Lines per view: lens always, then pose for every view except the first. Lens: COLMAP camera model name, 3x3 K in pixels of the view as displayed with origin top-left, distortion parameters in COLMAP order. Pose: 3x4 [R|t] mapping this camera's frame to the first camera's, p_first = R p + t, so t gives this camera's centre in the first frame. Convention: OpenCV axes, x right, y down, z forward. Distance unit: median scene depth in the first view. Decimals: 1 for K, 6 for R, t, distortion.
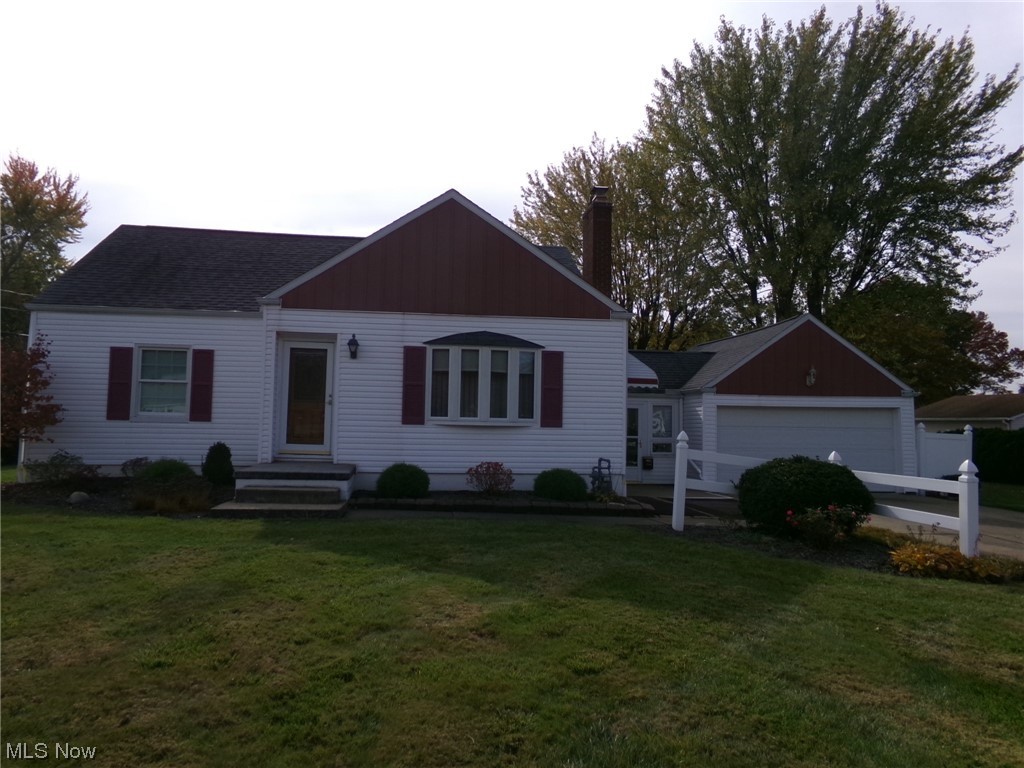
lens RADIAL K [[701.7, 0, 510.8], [0, 701.7, 377.5], [0, 0, 1]] dist [-0.031434, 0.051174]
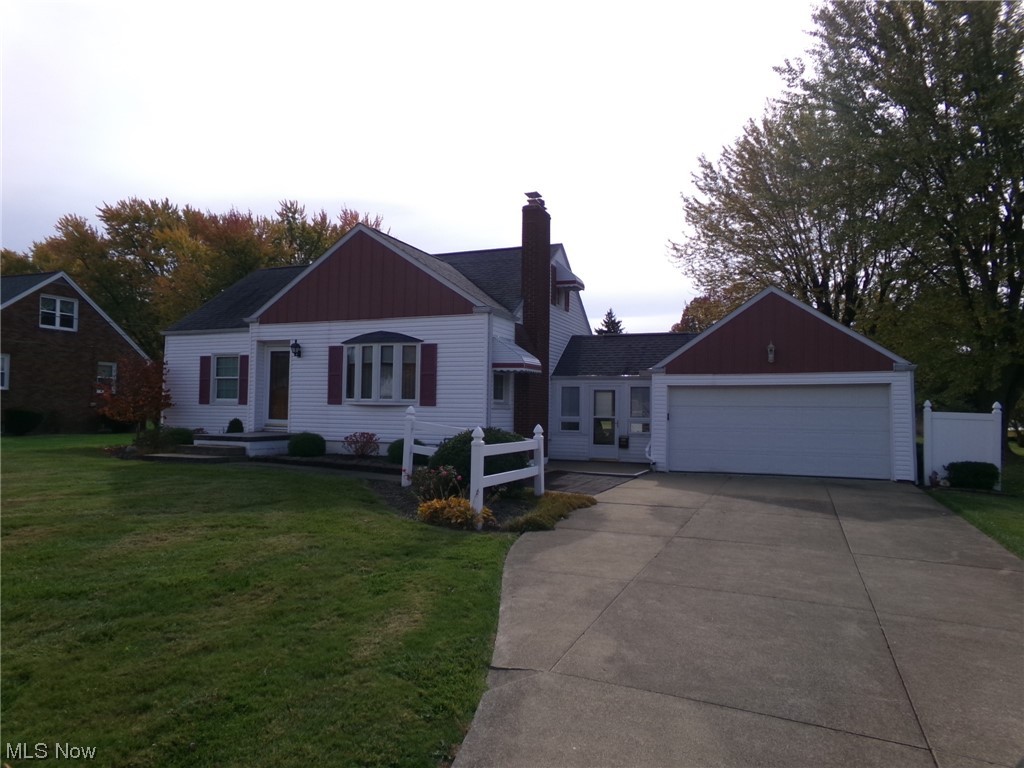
lens RADIAL K [[701.7, 0, 505.0], [0, 701.7, 389.6], [0, 0, 1]] dist [-0.031434, 0.051174]
pose [[0.867023, -0.020735, -0.497836, 0.798275], [0.035748, 0.999148, 0.020642, 0.022385], [0.496984, -0.035694, 0.867025, 0.006638]]
